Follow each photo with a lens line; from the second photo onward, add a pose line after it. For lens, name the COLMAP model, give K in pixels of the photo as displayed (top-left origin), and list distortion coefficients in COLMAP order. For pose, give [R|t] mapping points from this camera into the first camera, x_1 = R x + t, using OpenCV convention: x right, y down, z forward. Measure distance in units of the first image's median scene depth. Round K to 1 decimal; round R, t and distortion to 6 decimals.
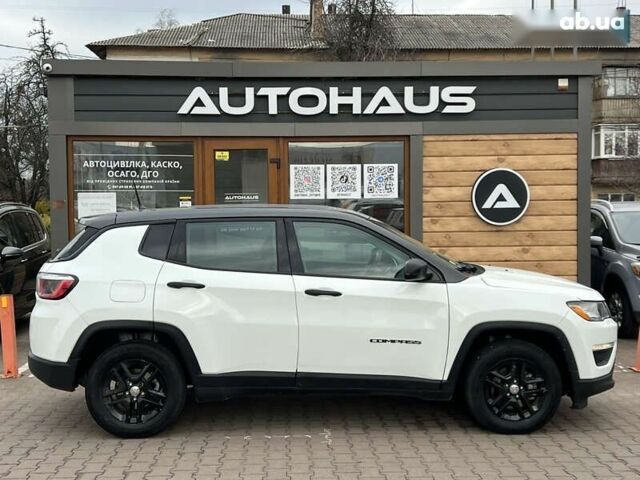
lens RADIAL K [[1015.6, 0, 320.0], [0, 1015.6, 240.0], [0, 0, 1]] dist [0.229927, -0.851269]
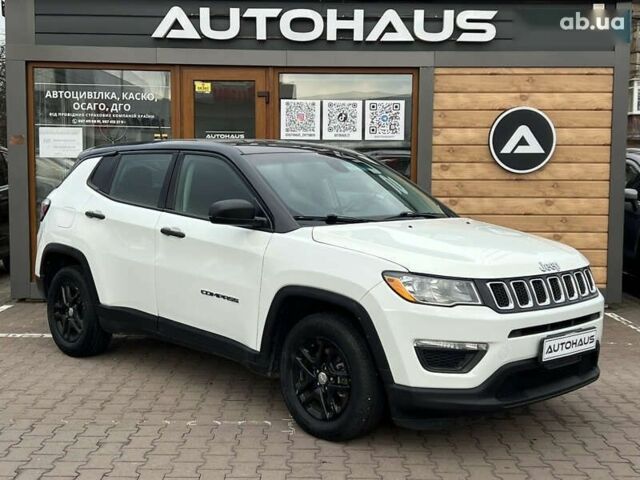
lens RADIAL K [[985.0, 0, 320.0], [0, 985.0, 240.0], [0, 0, 1]] dist [0.188438, -0.687769]
pose [[0.999298, 0.020383, -0.031431, 0.033407], [-0.019009, 0.998876, 0.043418, 0.008998], [0.032280, -0.042790, 0.998562, 0.150180]]
